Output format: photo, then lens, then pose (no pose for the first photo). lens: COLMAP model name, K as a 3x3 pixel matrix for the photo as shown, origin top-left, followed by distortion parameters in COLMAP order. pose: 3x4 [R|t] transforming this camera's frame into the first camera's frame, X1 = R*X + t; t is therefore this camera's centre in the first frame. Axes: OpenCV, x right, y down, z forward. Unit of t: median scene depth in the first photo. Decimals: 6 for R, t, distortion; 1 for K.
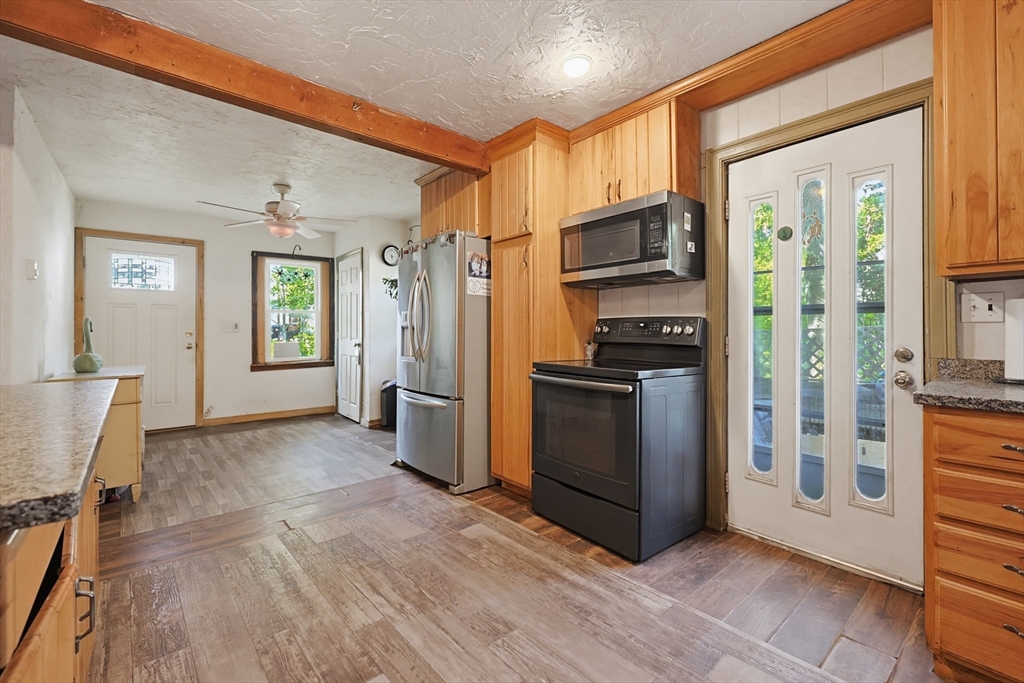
lens RADIAL K [[438.4, 0, 515.6], [0, 438.4, 328.1], [0, 0, 1]] dist [0.000713, 0.000038]
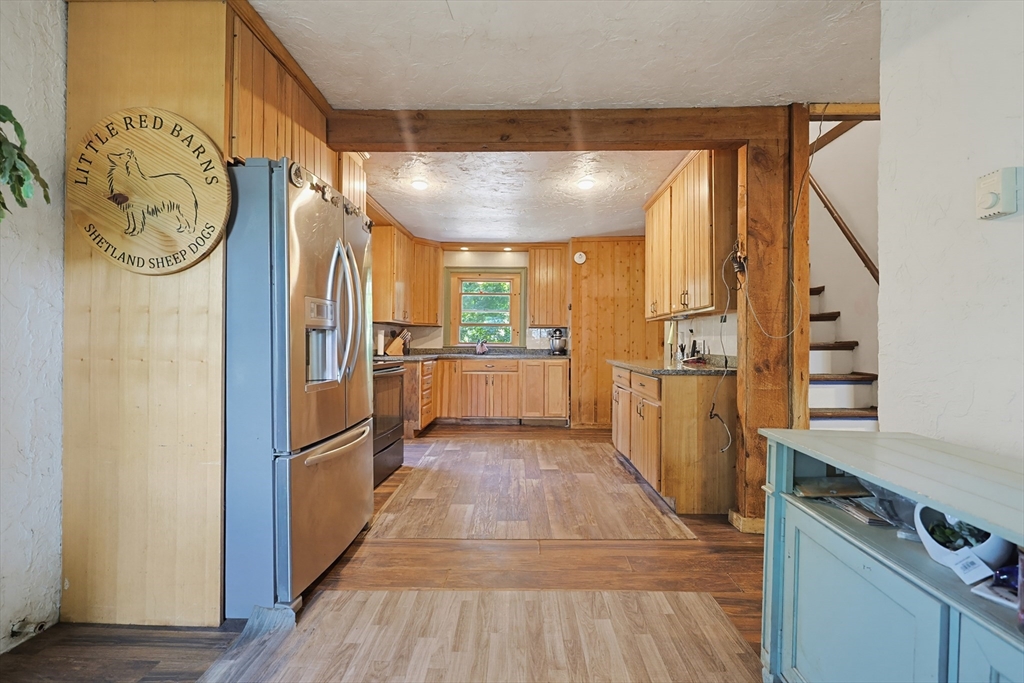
lens RADIAL K [[456.2, 0, 511.9], [0, 456.2, 347.0], [0, 0, 1]] dist [0.030345, 0.000007]
pose [[-0.739031, -0.011761, 0.673569, -0.965288], [-0.010878, 0.999926, 0.005524, 0.021083], [-0.673583, -0.003245, -0.739104, 1.506770]]
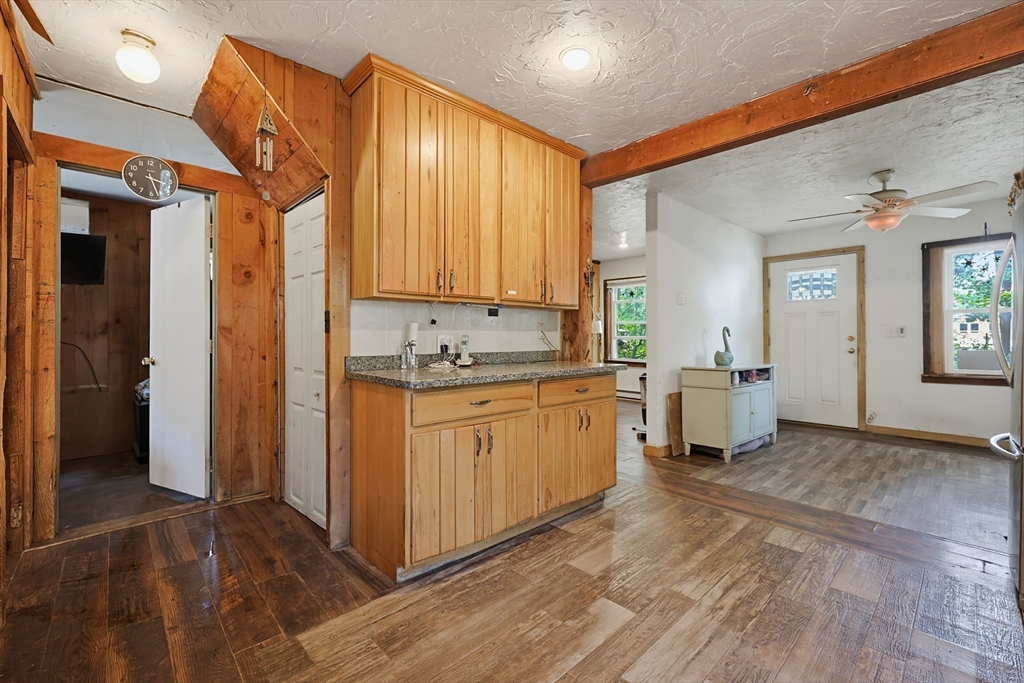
lens RADIAL K [[438.4, 0, 515.6], [0, 438.4, 328.1], [0, 0, 1]] dist [0.000713, 0.000038]
pose [[0.038312, -0.019300, -0.999079, 0.443083], [0.006668, 0.999796, -0.019059, 0.005387], [0.999244, -0.005932, 0.038433, 0.298713]]
